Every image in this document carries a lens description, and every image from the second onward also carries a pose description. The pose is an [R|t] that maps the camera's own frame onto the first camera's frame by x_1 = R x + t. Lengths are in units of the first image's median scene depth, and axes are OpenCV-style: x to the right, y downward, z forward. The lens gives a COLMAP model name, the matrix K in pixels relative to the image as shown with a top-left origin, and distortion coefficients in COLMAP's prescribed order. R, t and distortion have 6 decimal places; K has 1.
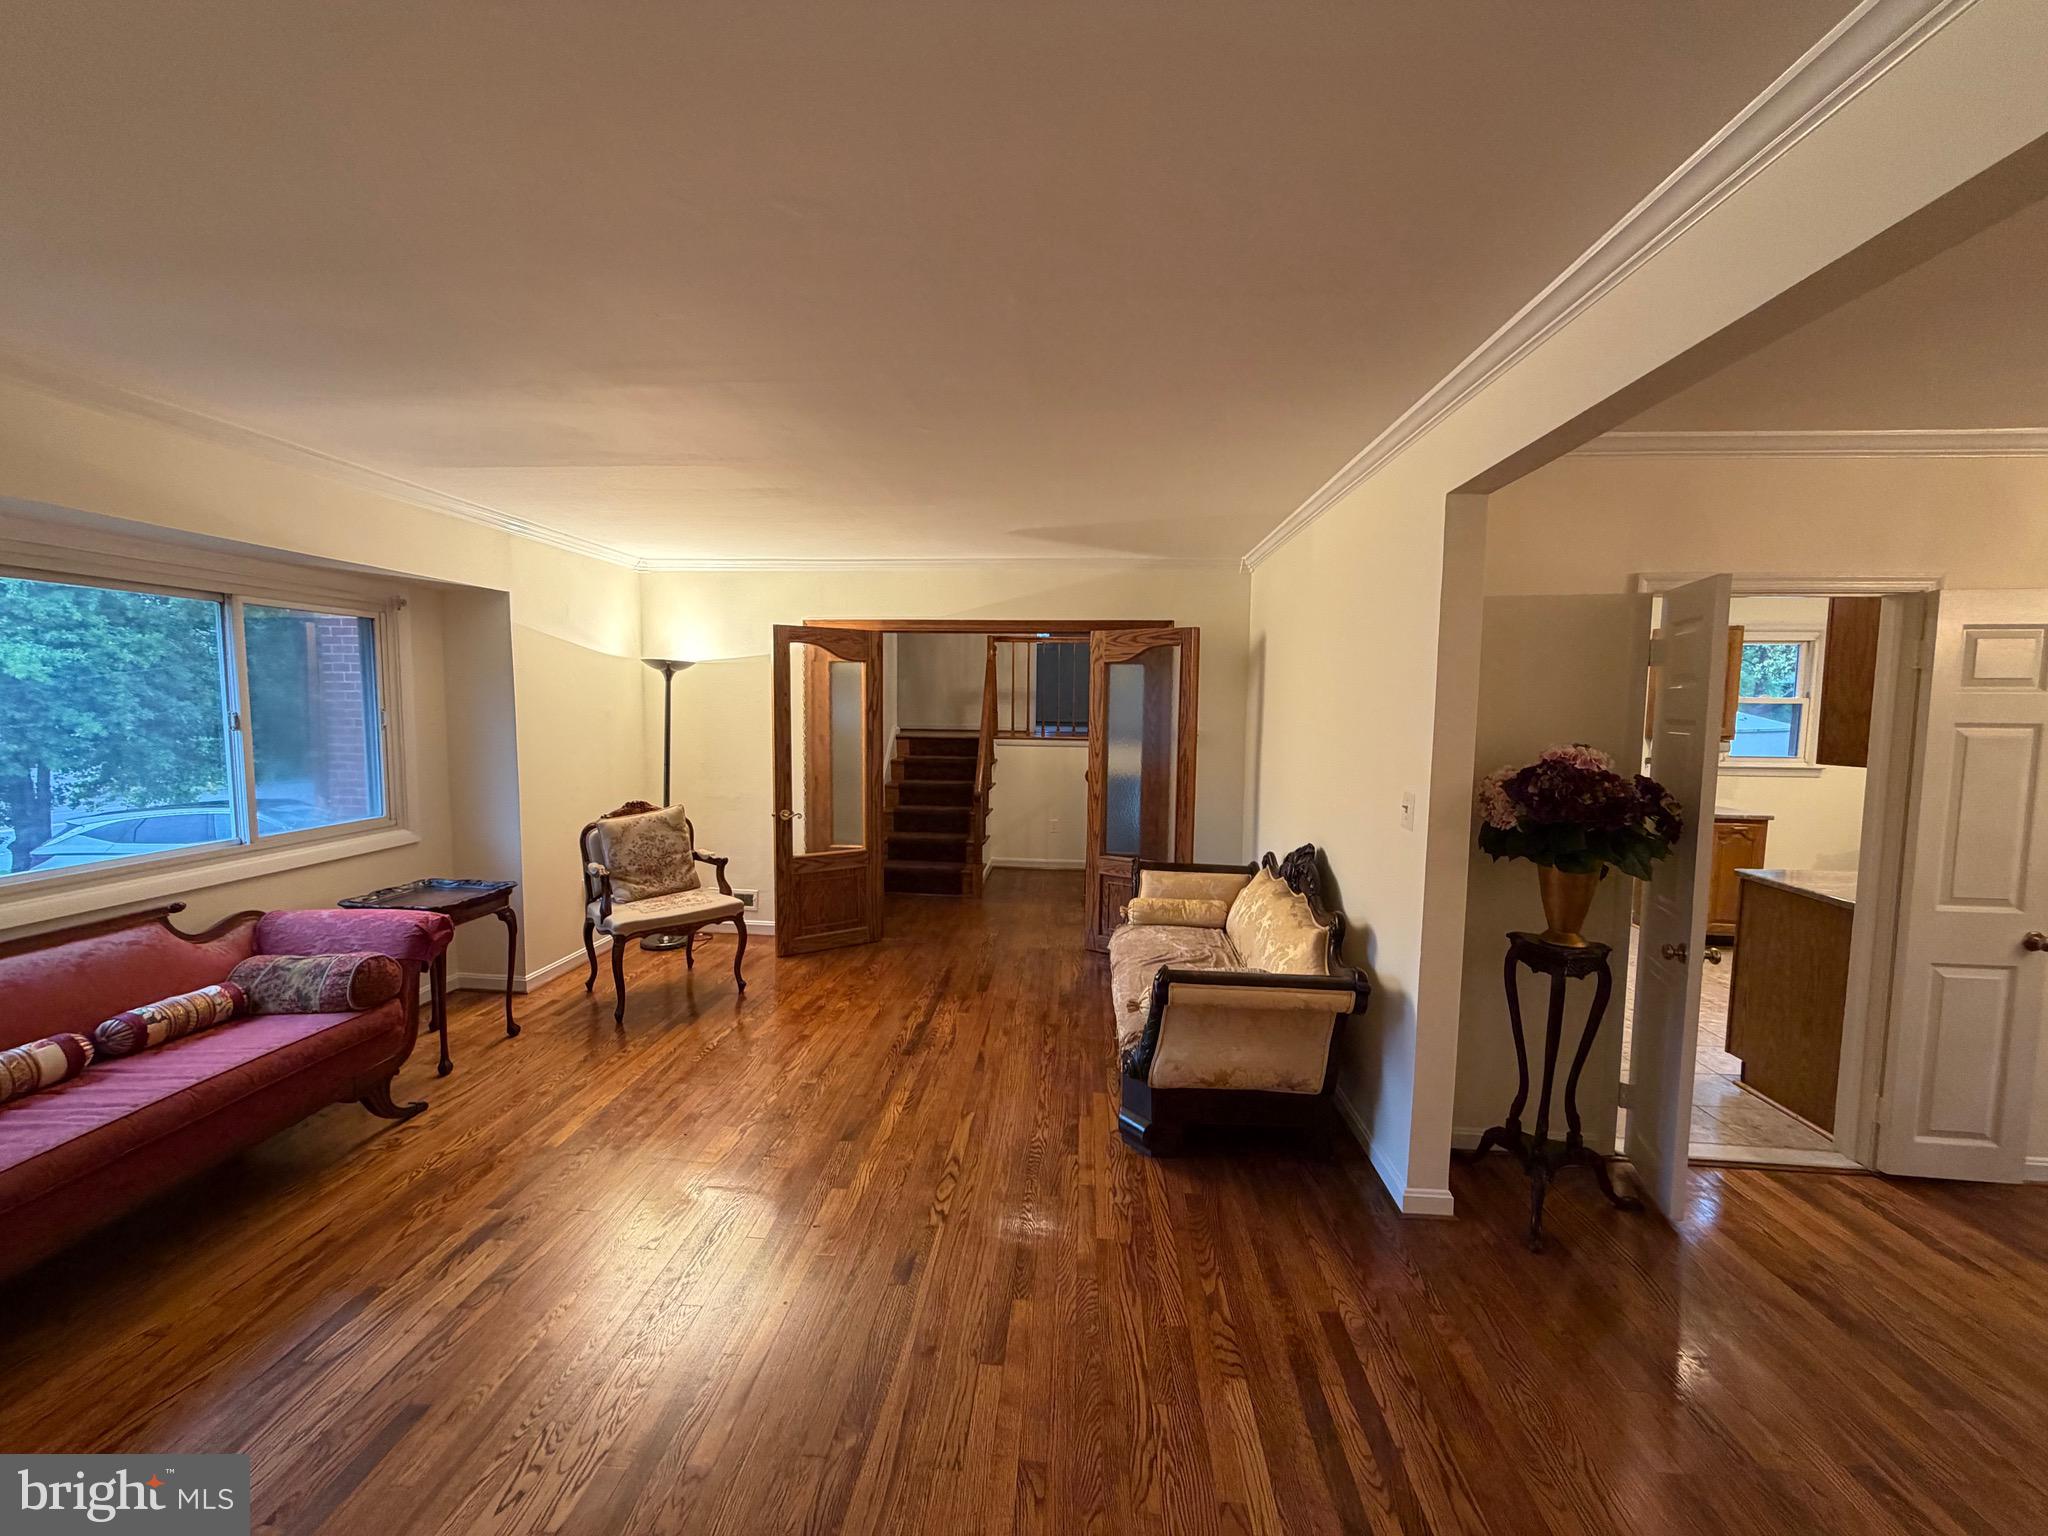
lens RADIAL K [[814.1, 0, 1016.4], [0, 814.1, 768.8], [0, 0, 1]] dist [-0.001308, 0.000362]
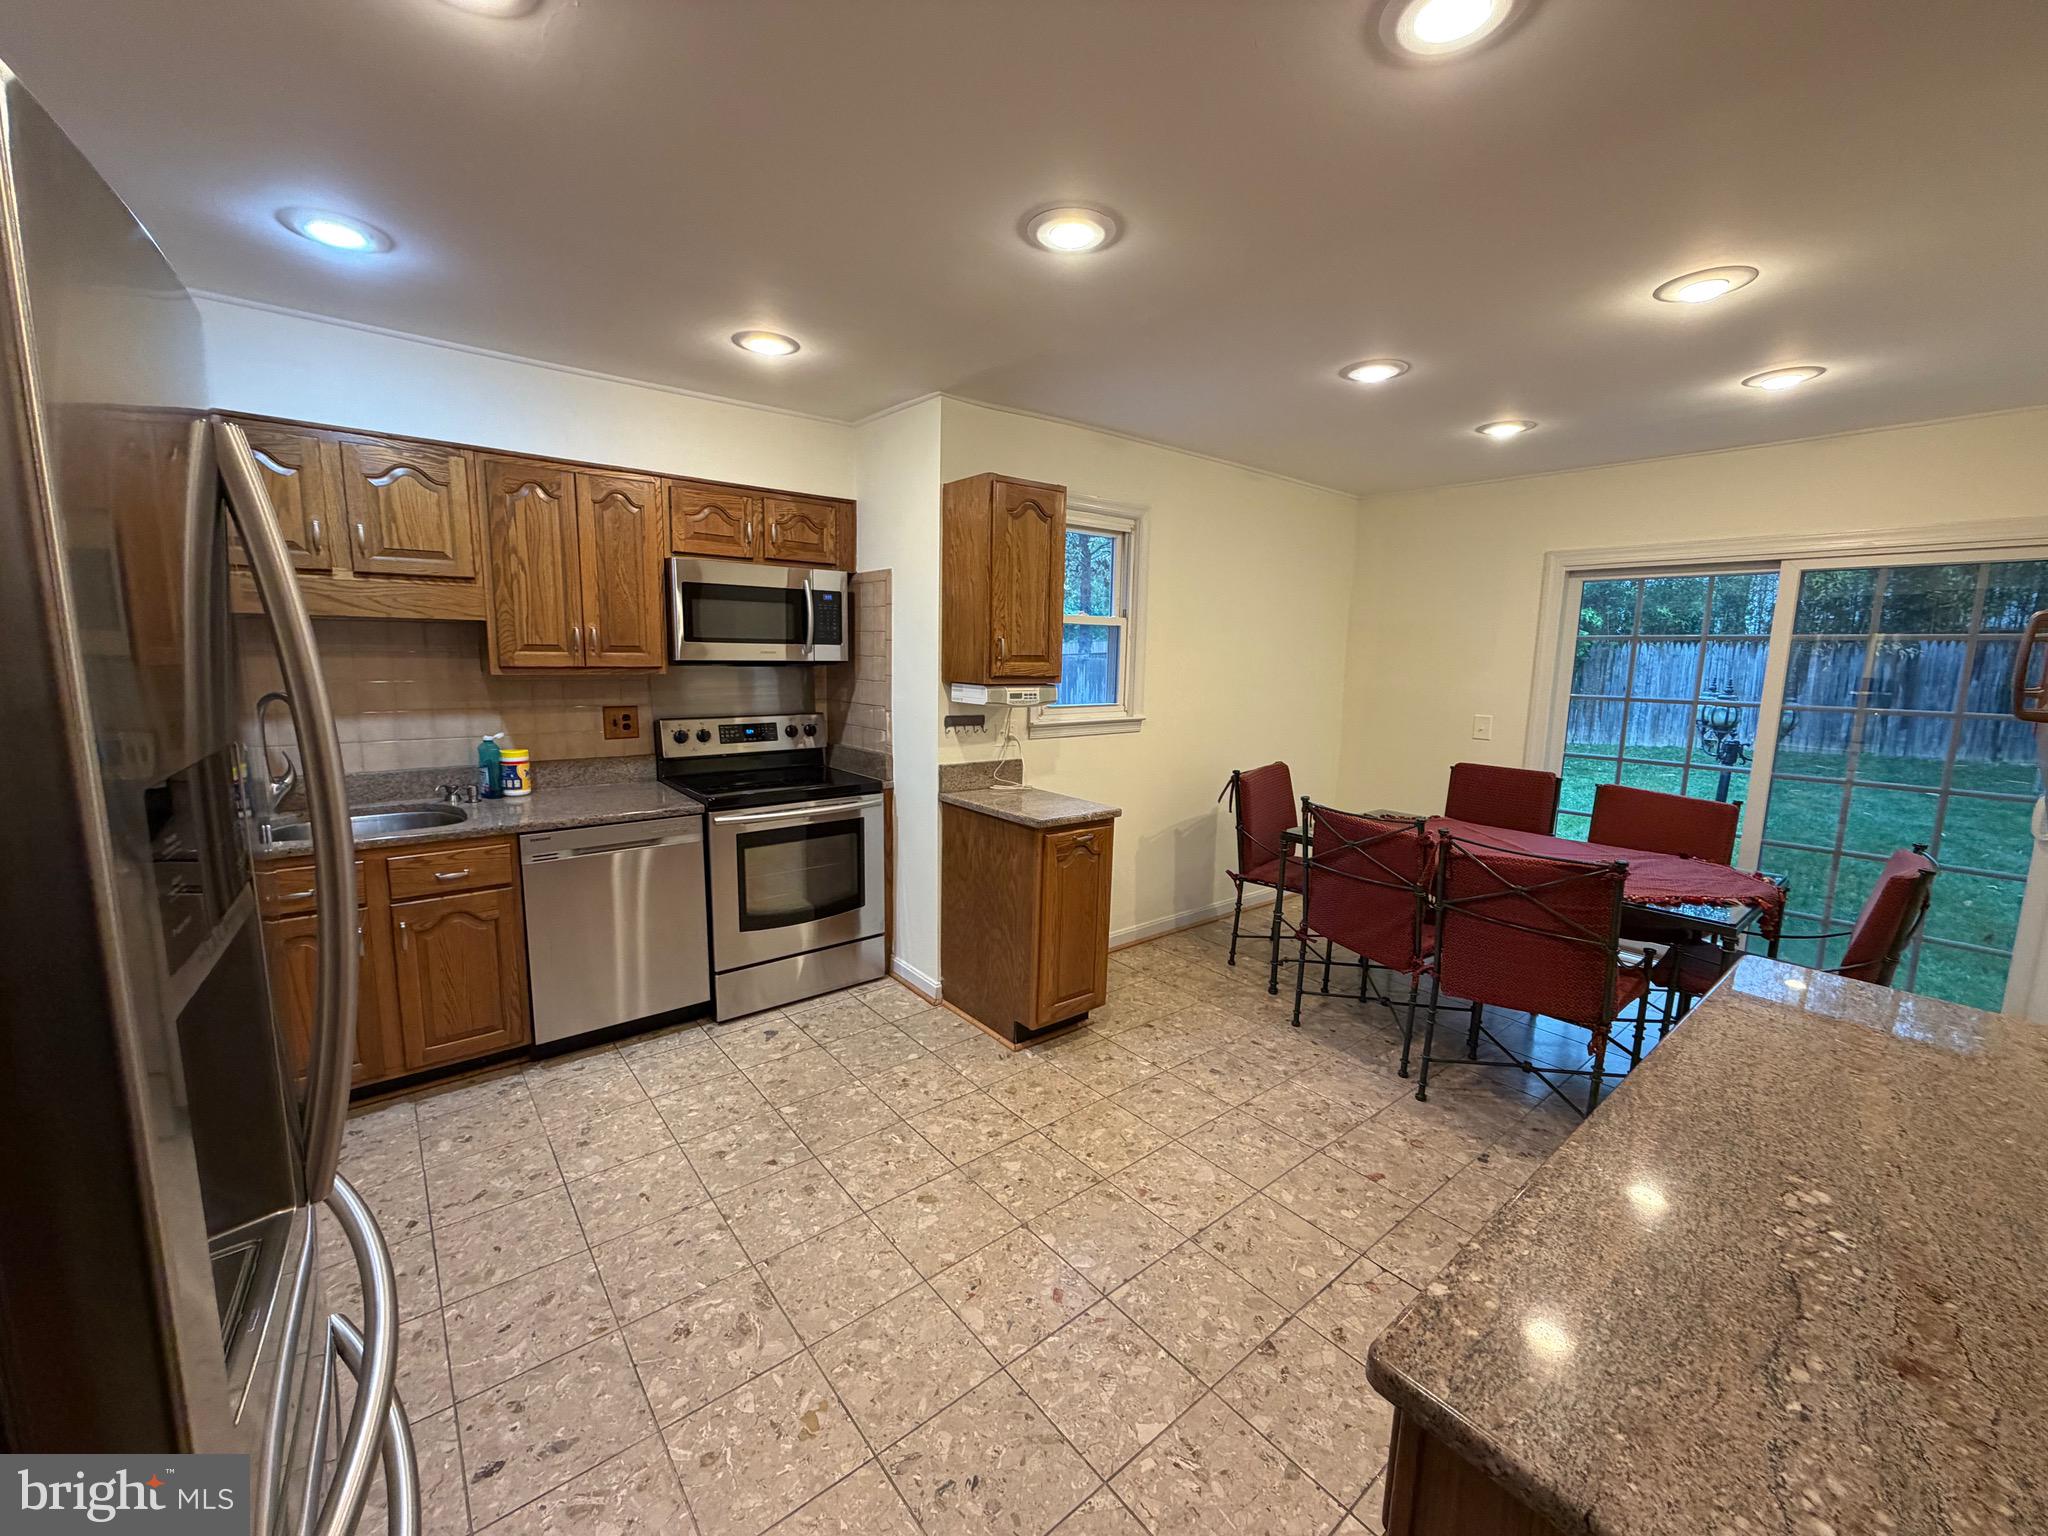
lens RADIAL K [[814.1, 0, 1013.2], [0, 814.1, 766.6], [0, 0, 1]] dist [-0.001308, 0.000362]
pose [[0.719552, -0.097444, 0.687568, 0.900668], [0.045298, 0.994584, 0.093549, -0.065566], [-0.692960, -0.036168, 0.720069, 1.209756]]
